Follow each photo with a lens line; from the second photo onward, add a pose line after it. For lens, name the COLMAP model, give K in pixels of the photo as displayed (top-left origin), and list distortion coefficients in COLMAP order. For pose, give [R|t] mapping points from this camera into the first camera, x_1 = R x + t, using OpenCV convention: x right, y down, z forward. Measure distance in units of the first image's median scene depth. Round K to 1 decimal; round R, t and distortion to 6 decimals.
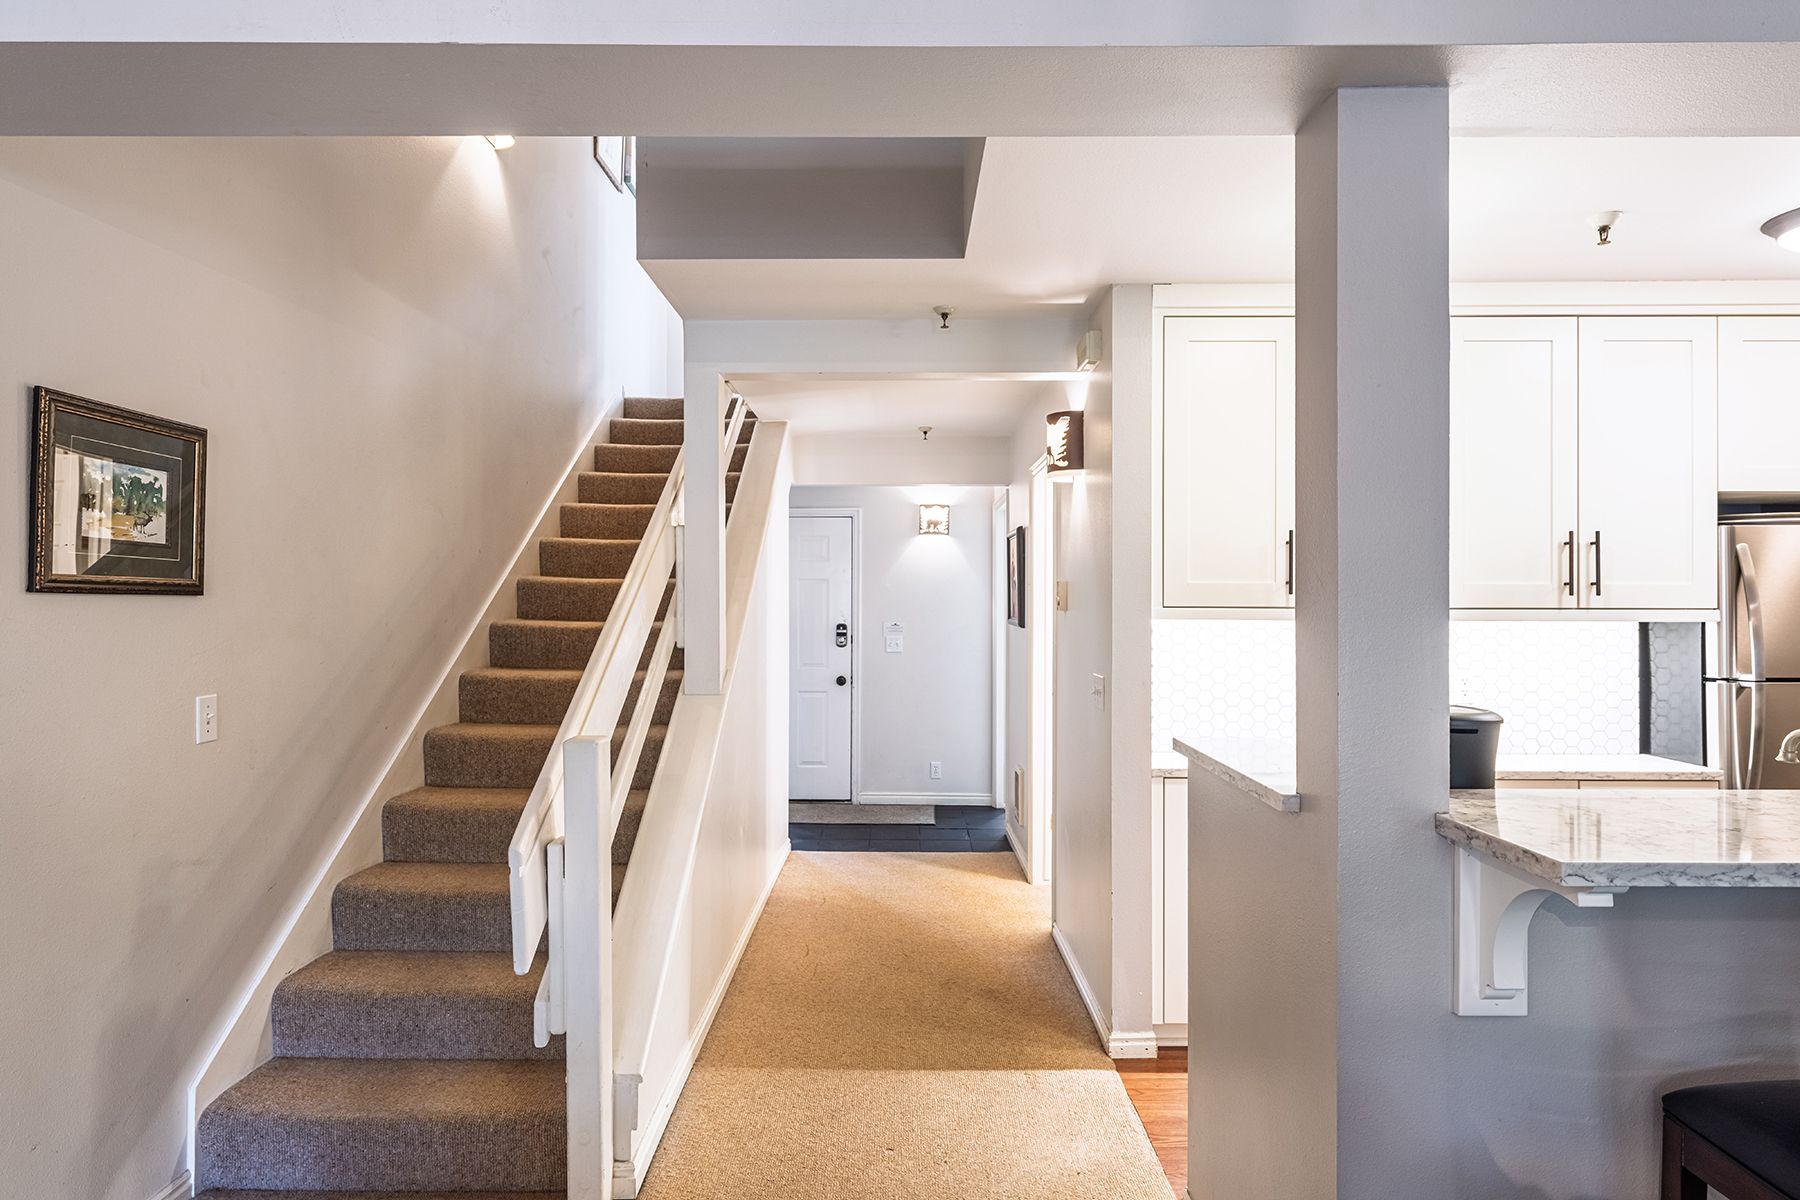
lens RADIAL K [[1022.8, 0, 900.0], [0, 1022.8, 600.0], [0, 0, 1]] dist [-0.000698, -0.000350]
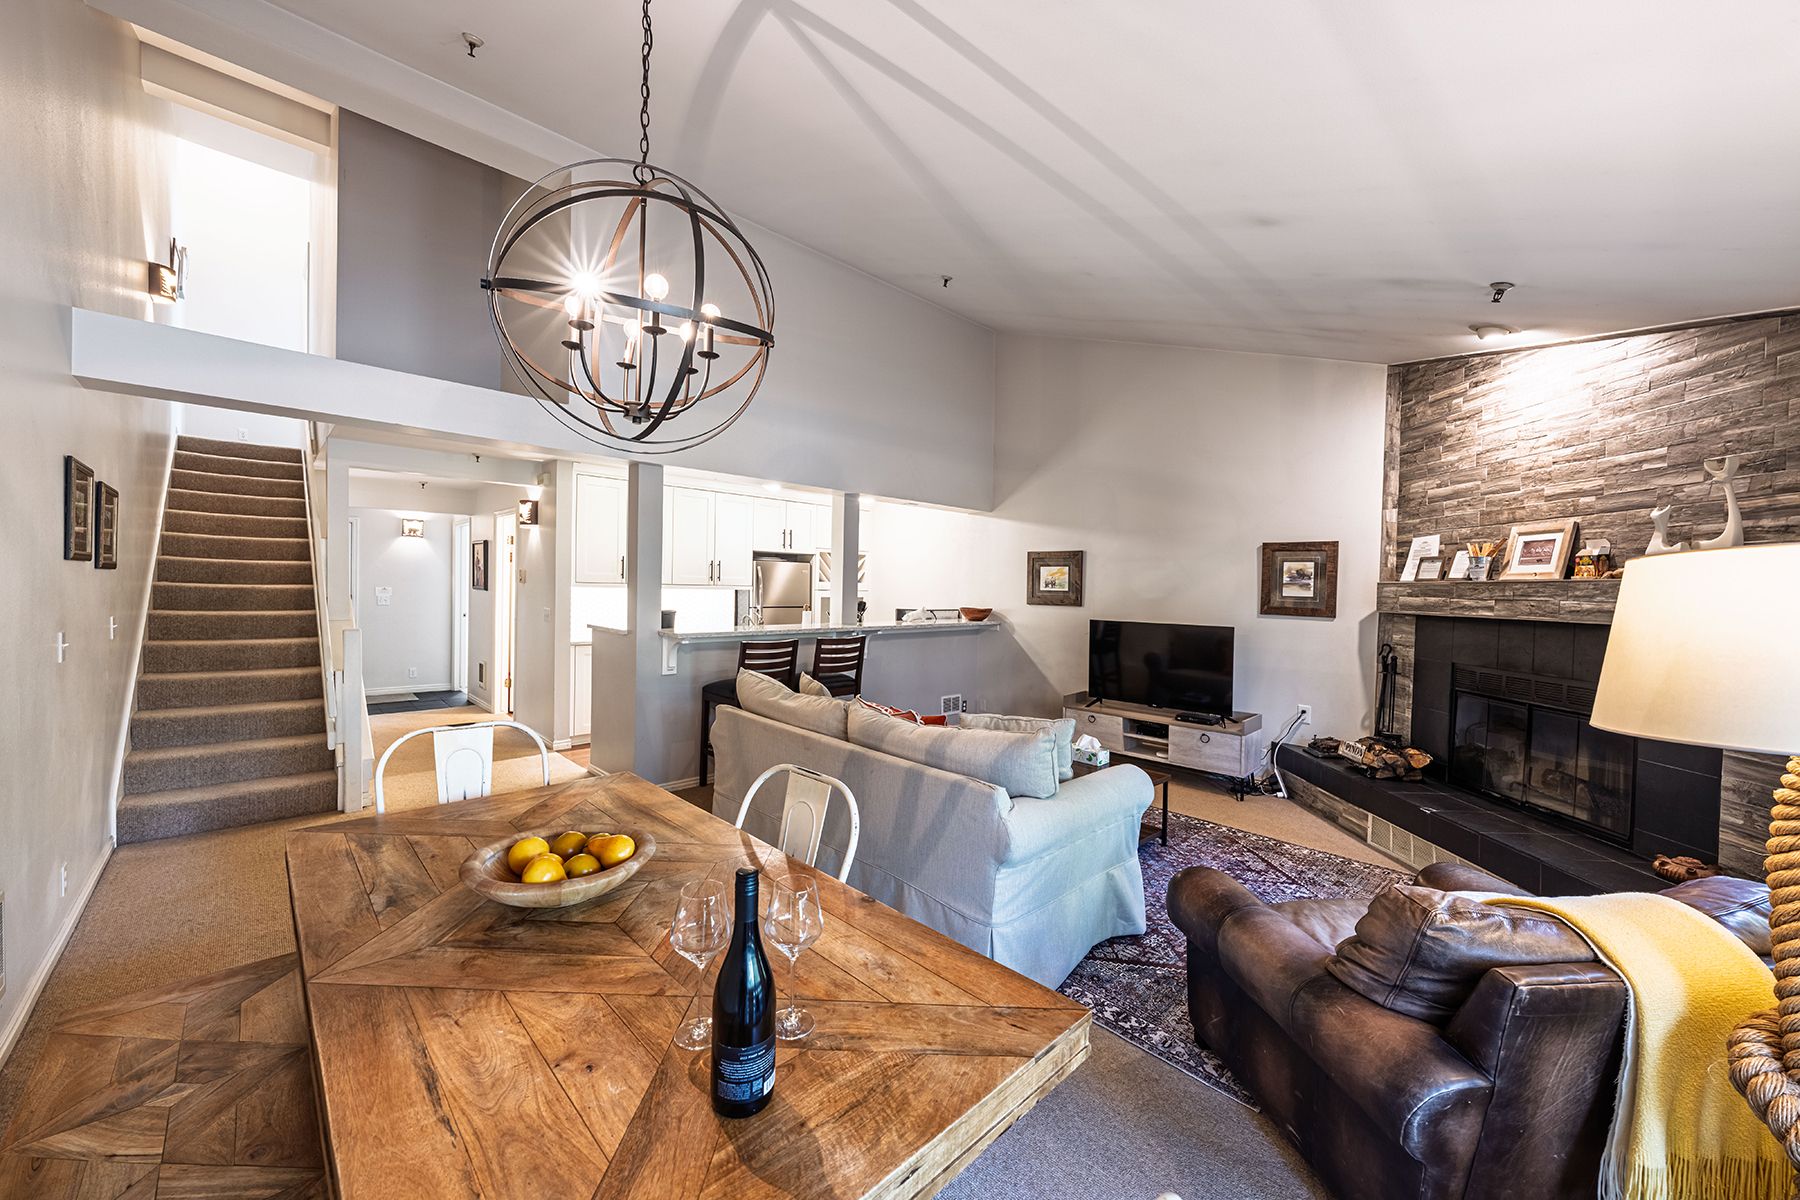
lens RADIAL K [[663.2, 0, 900.0], [0, 663.2, 600.0], [0, 0, 1]] dist [0.001100, 0.000071]
pose [[0.718122, 0.000988, 0.695917, -0.268500], [-0.023836, 0.999447, 0.023178, -0.004969], [-0.695509, -0.033232, 0.717748, -0.661142]]
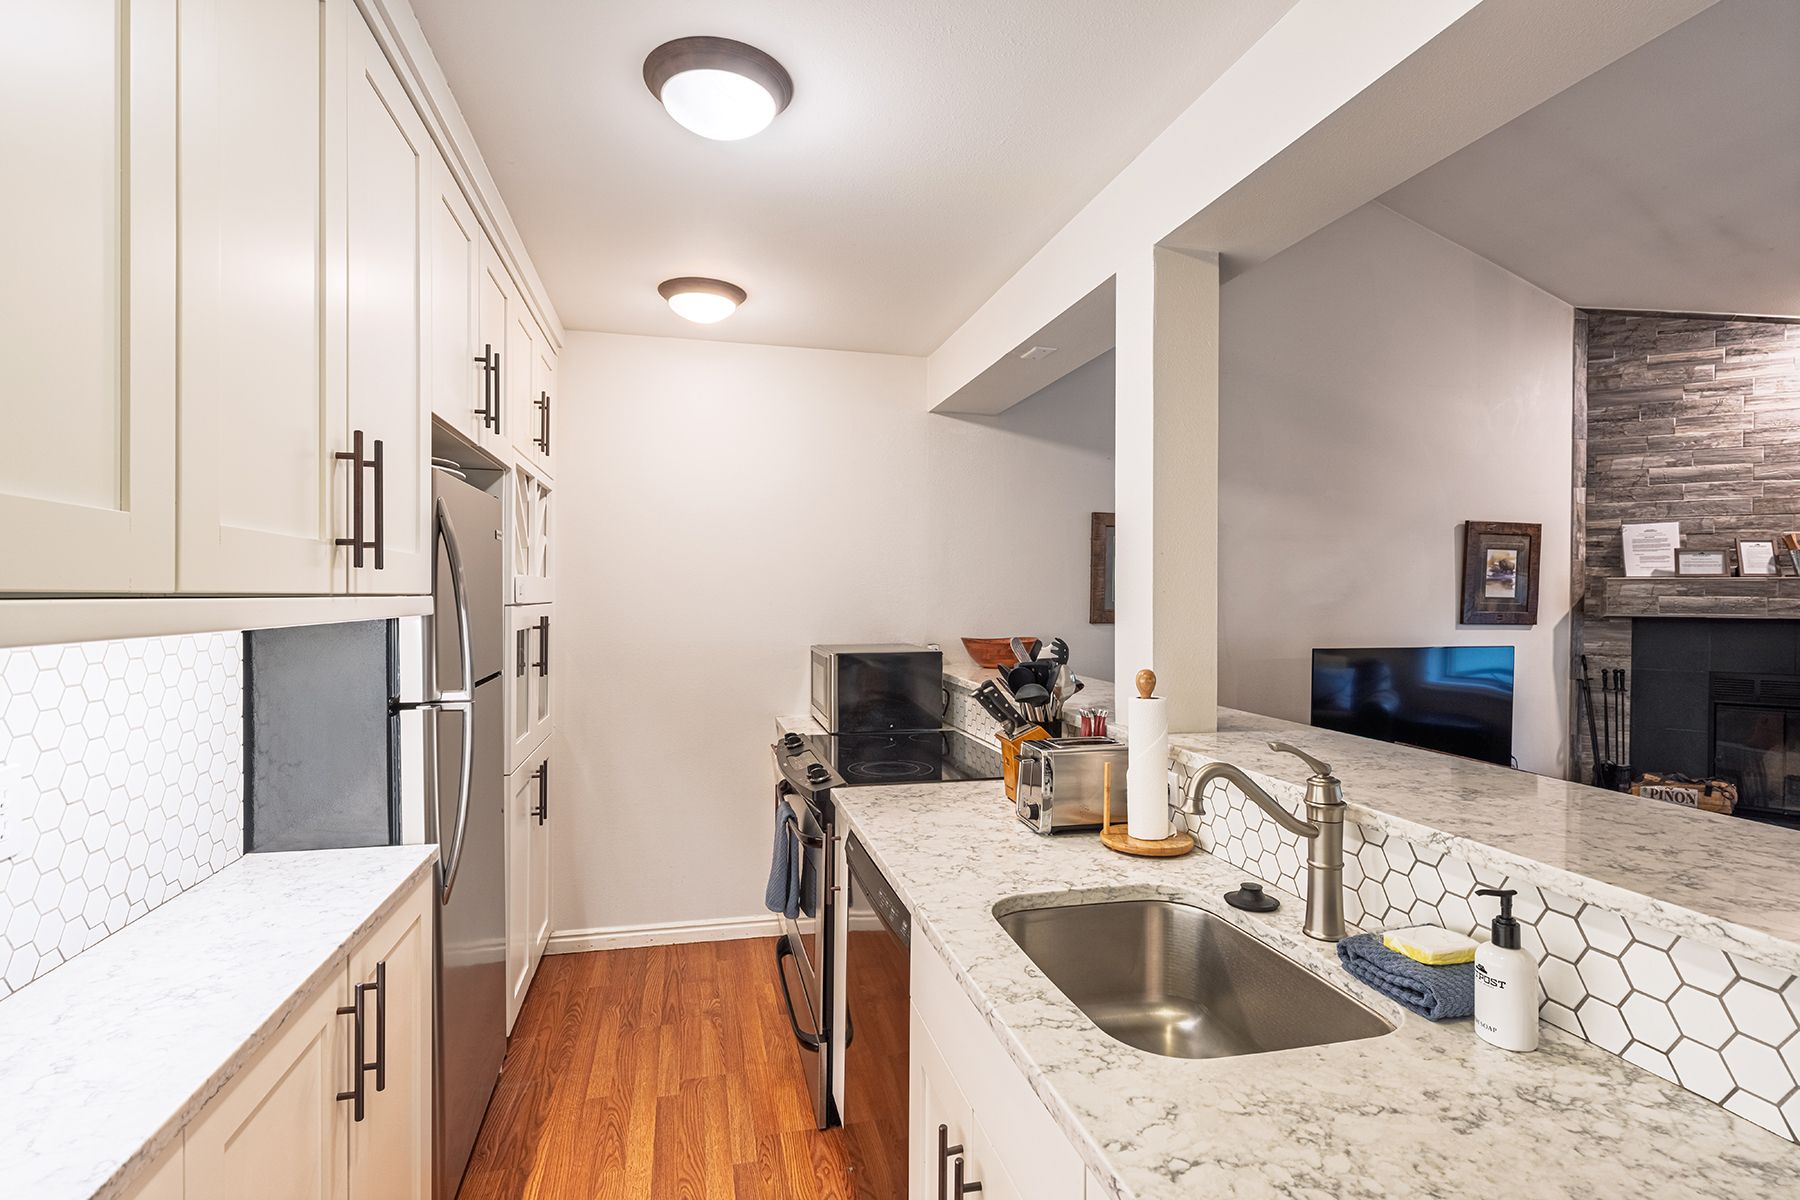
lens RADIAL K [[840.6, 0, 900.0], [0, 840.6, 600.0], [0, 0, 1]] dist [-0.000057, -0.000303]
pose [[-0.227326, -0.009150, 0.973776, 0.172566], [-0.011562, 0.999911, 0.006696, 0.003980], [-0.973750, -0.009736, -0.227412, 0.654949]]
